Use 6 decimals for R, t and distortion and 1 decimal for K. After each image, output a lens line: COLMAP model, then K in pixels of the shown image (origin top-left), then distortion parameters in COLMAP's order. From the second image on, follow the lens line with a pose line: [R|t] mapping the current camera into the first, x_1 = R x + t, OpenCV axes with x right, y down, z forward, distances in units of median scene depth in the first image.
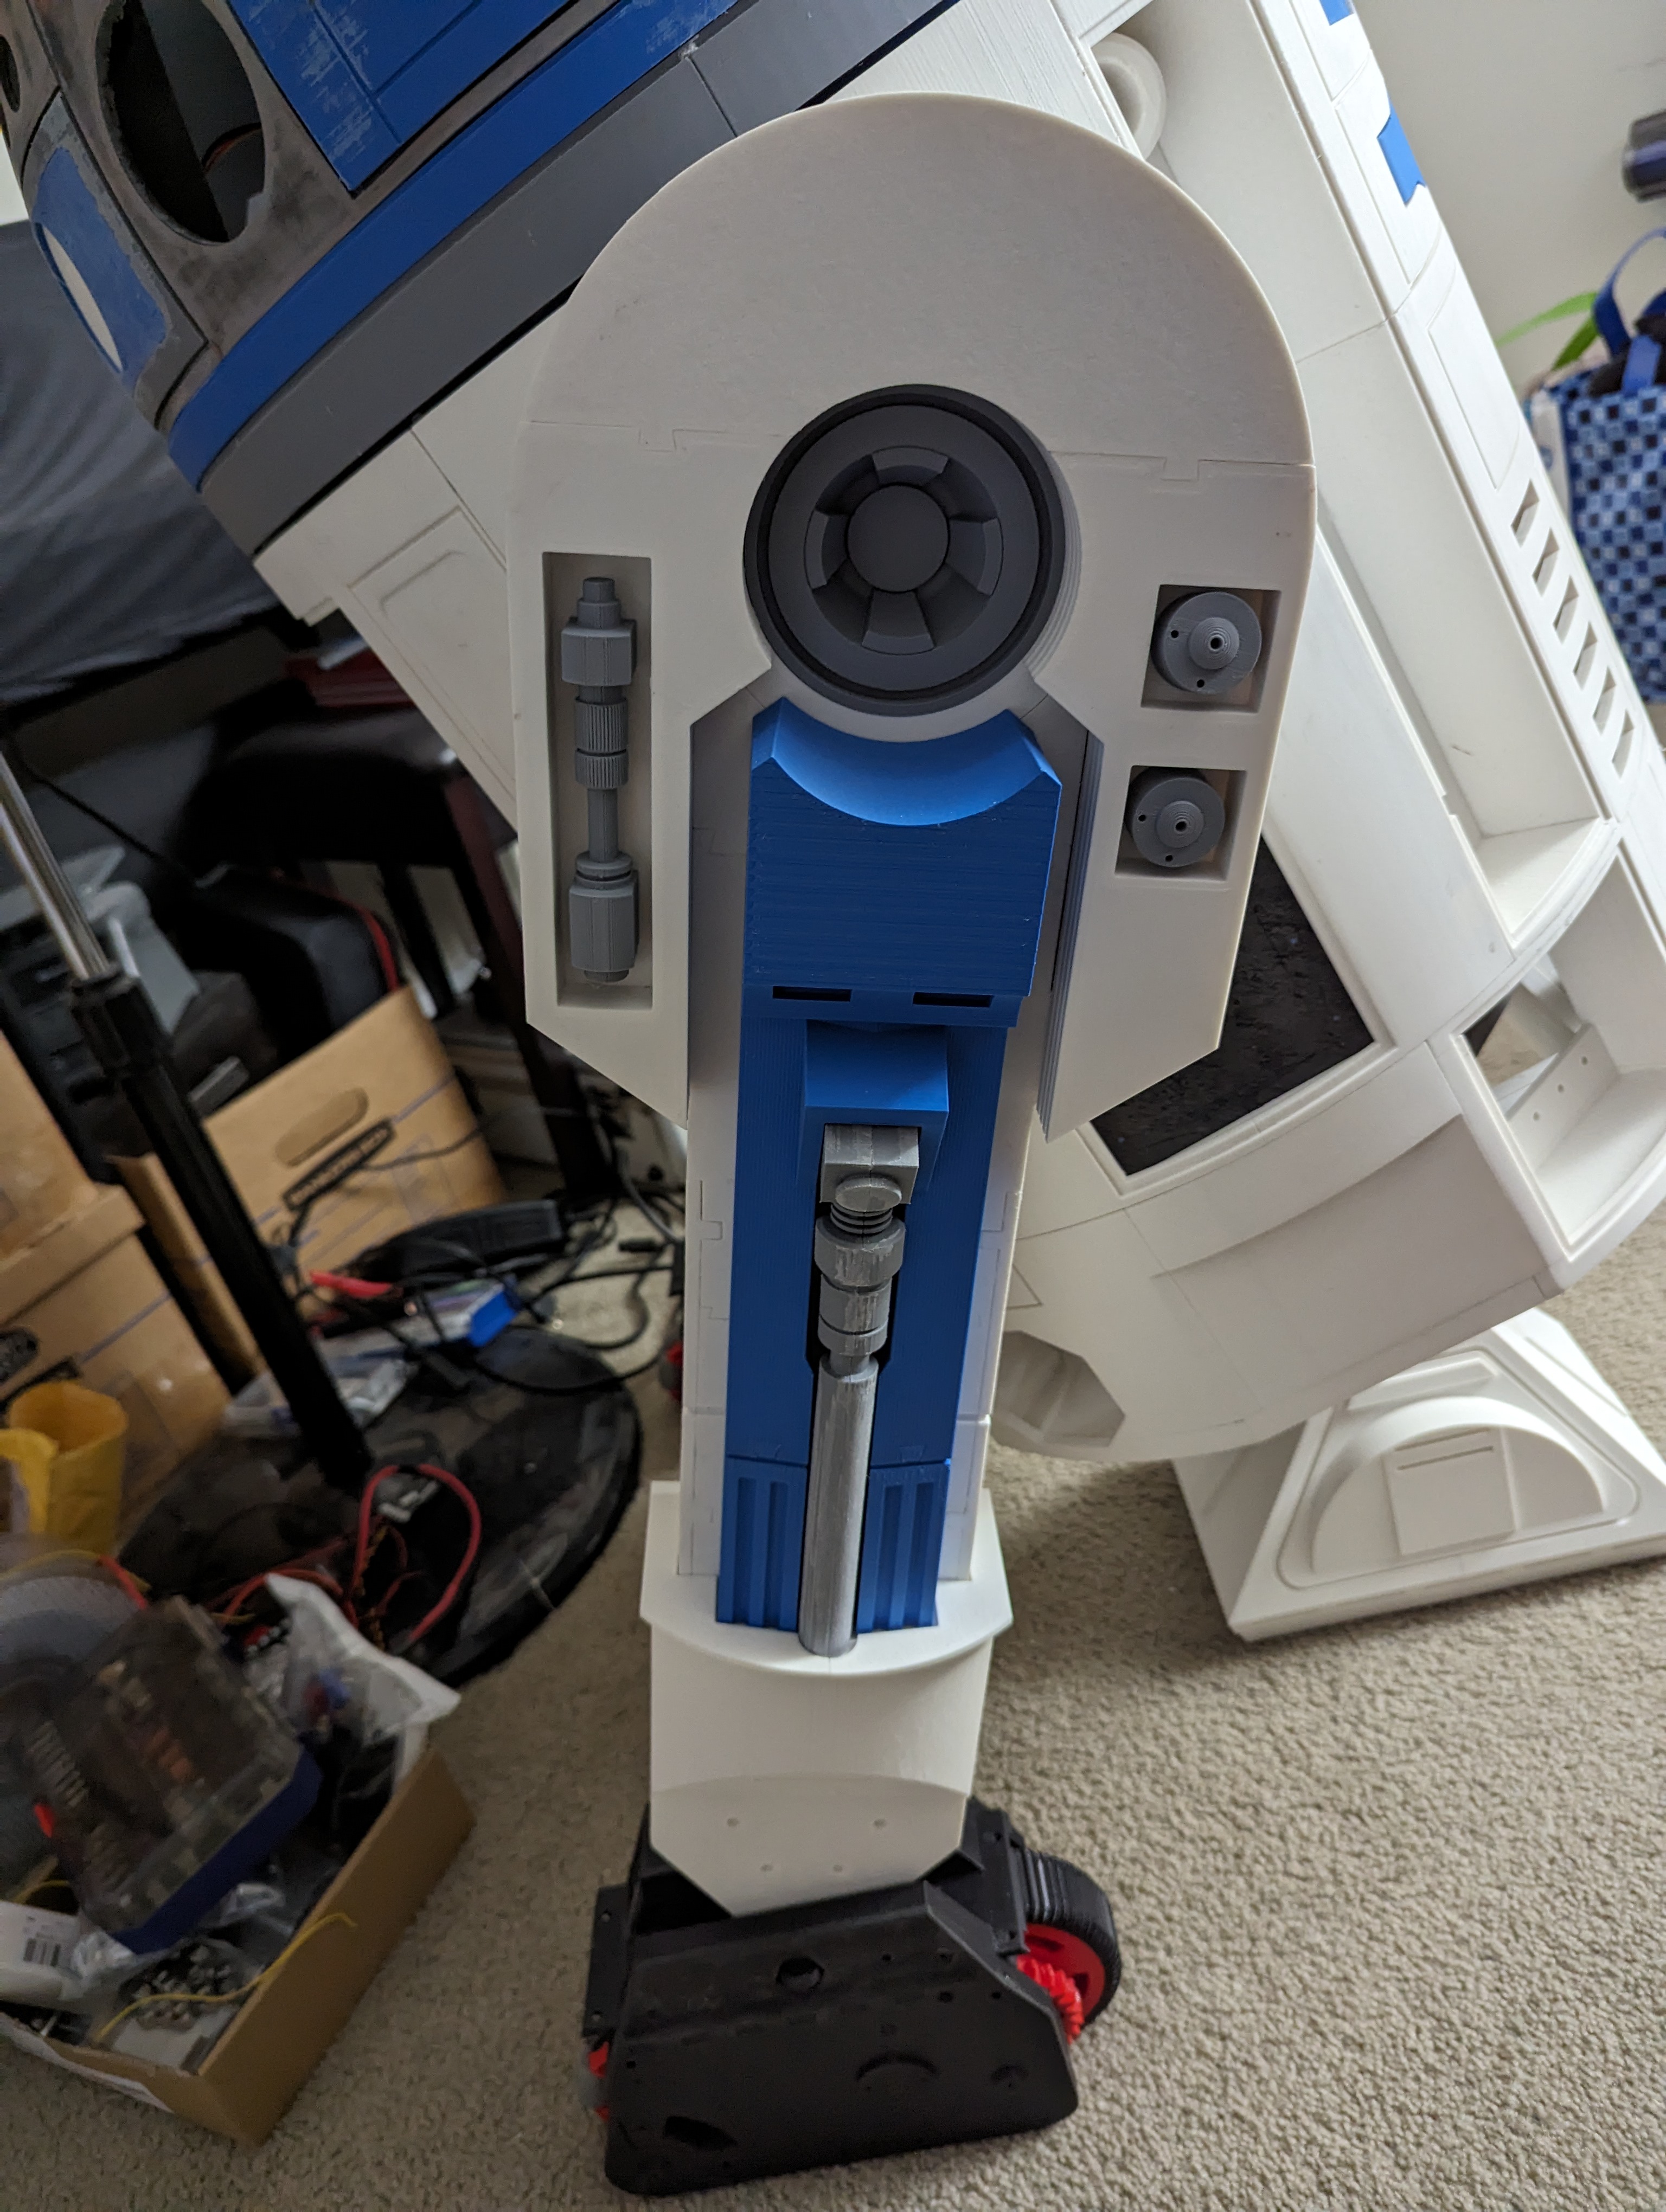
lens RADIAL K [[1594.4, 0, 842.9], [0, 1594.4, 1109.0], [0, 0, 1]] dist [0.011126, -0.008137]
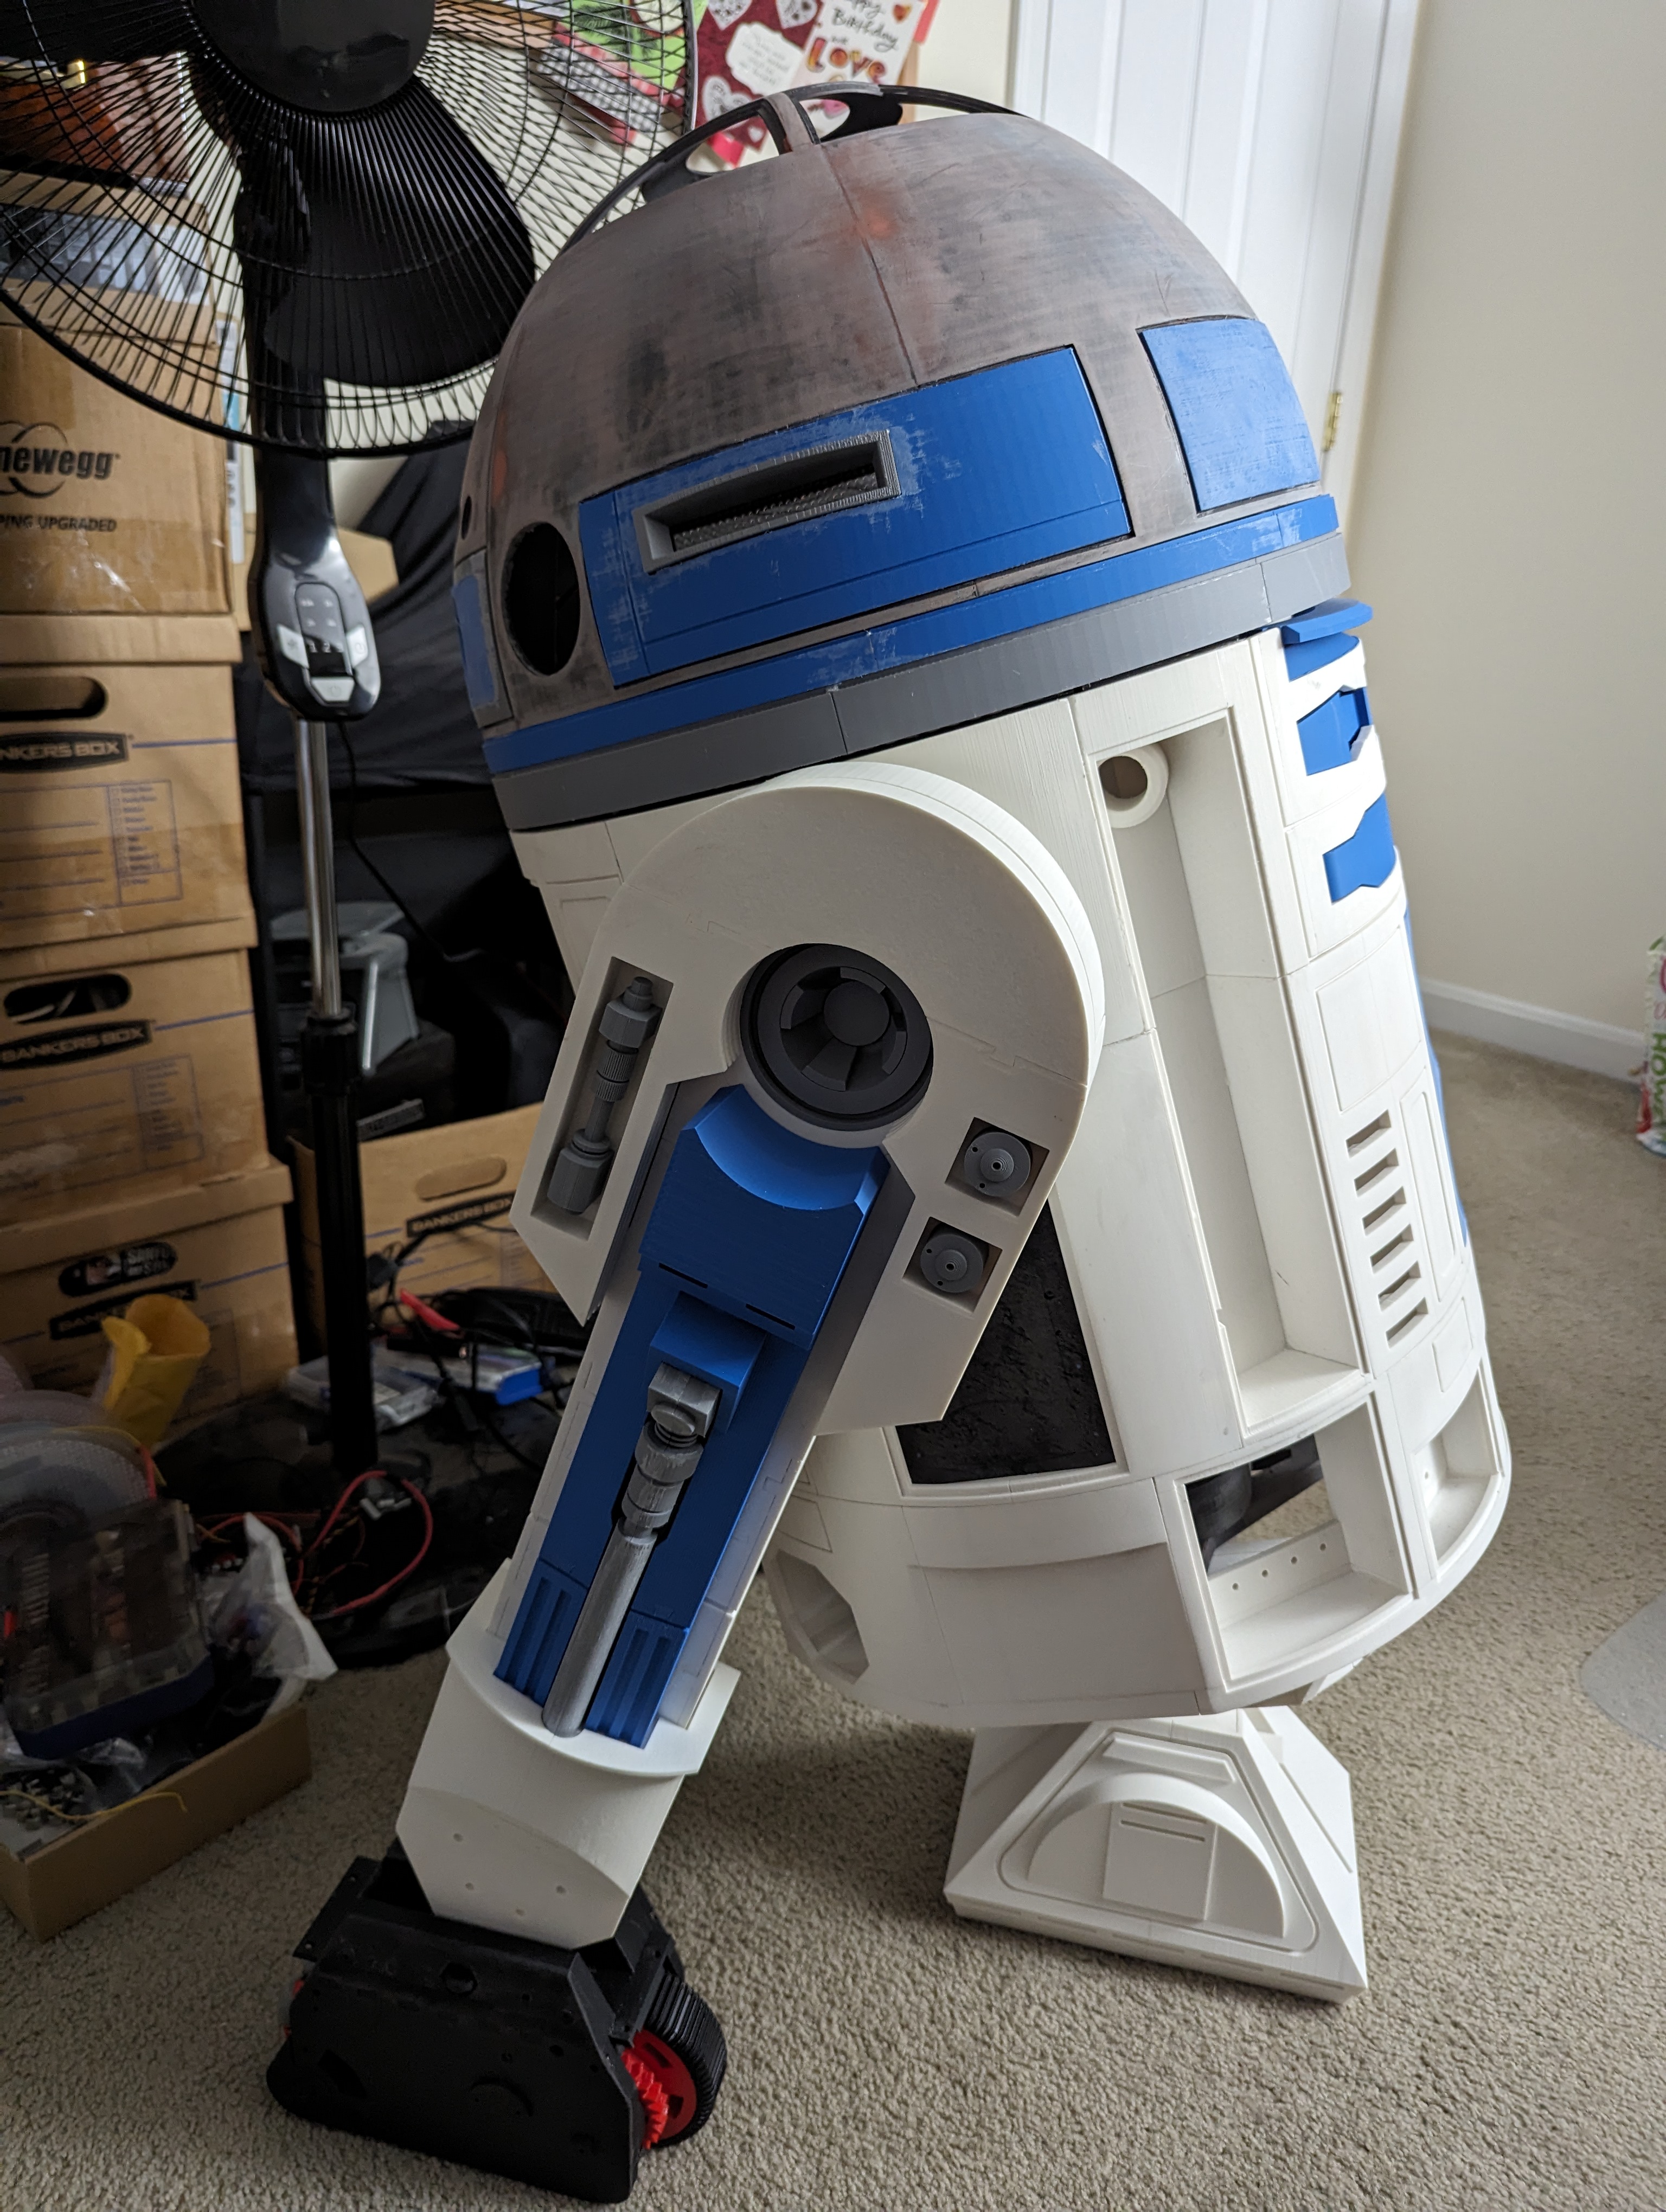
lens RADIAL K [[1577.8, 0, 833.0], [0, 1577.8, 1106.0], [0, 0, 1]] dist [0.053109, -0.073169]
pose [[0.918338, 0.366802, -0.148703, 0.144882], [-0.381318, 0.920617, -0.084029, -0.079769], [0.106077, 0.133870, 0.985305, -0.241023]]
